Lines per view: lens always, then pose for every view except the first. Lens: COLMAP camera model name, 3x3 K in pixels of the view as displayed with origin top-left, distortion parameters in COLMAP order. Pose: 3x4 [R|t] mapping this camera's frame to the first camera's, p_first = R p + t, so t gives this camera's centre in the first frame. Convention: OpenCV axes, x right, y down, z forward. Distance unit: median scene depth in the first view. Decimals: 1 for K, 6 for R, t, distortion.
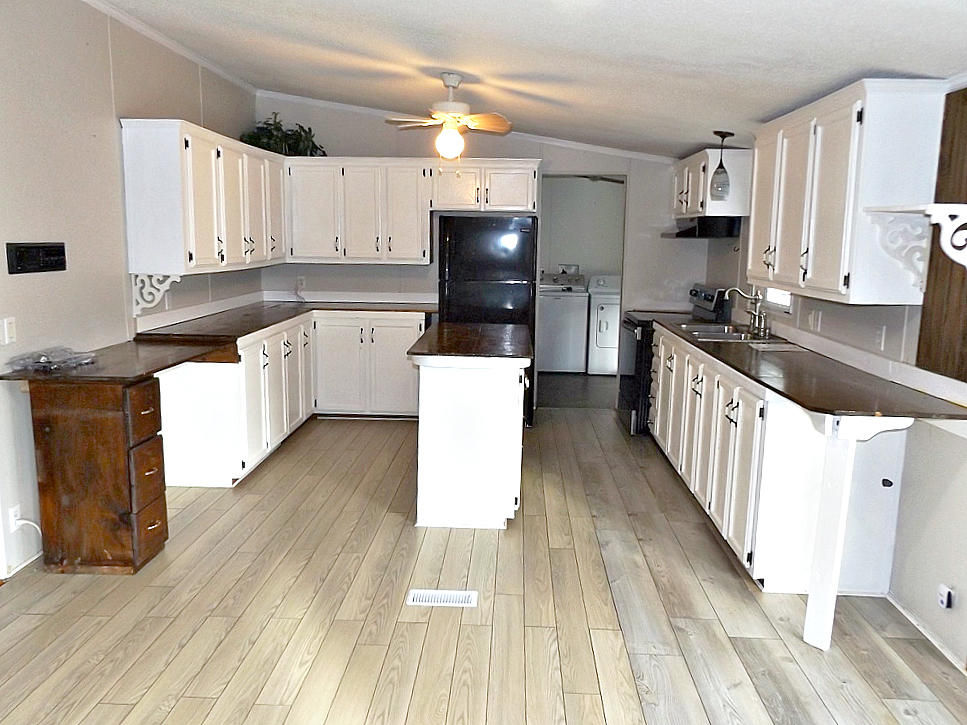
lens RADIAL K [[766.8, 0, 490.5], [0, 766.8, 359.3], [0, 0, 1]] dist [-0.009725, -0.004419]
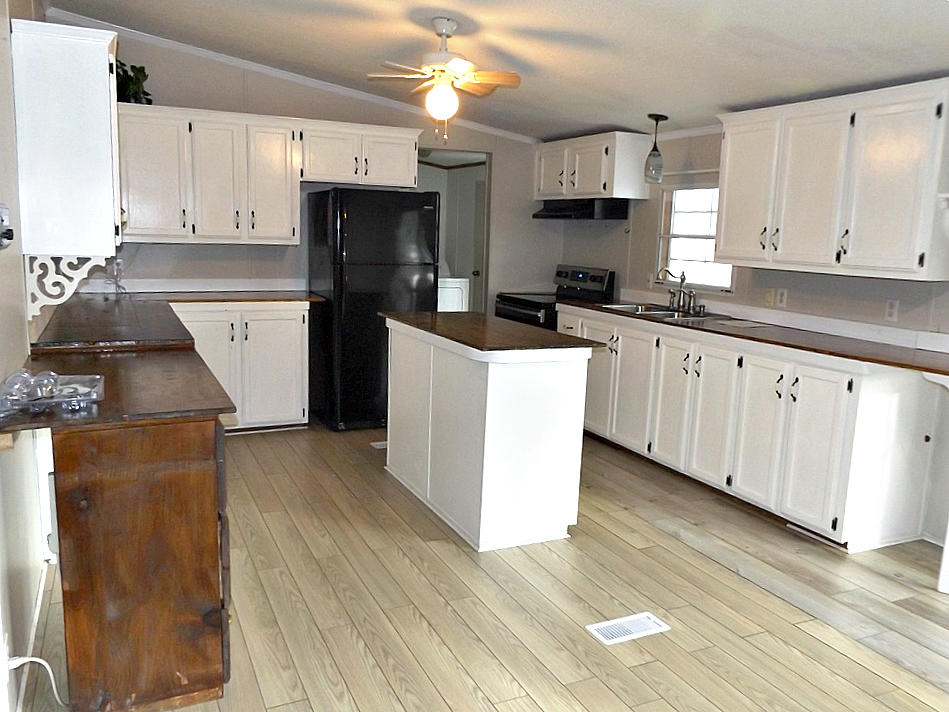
lens RADIAL K [[762.7, 0, 474.5], [0, 762.7, 356.0], [0, 0, 1]] dist [-0.010019, 0.004315]
pose [[0.886424, -0.061904, 0.458715, -0.458572], [0.054146, 0.998080, 0.030060, -0.023834], [-0.459695, -0.001808, 0.888075, 0.243442]]
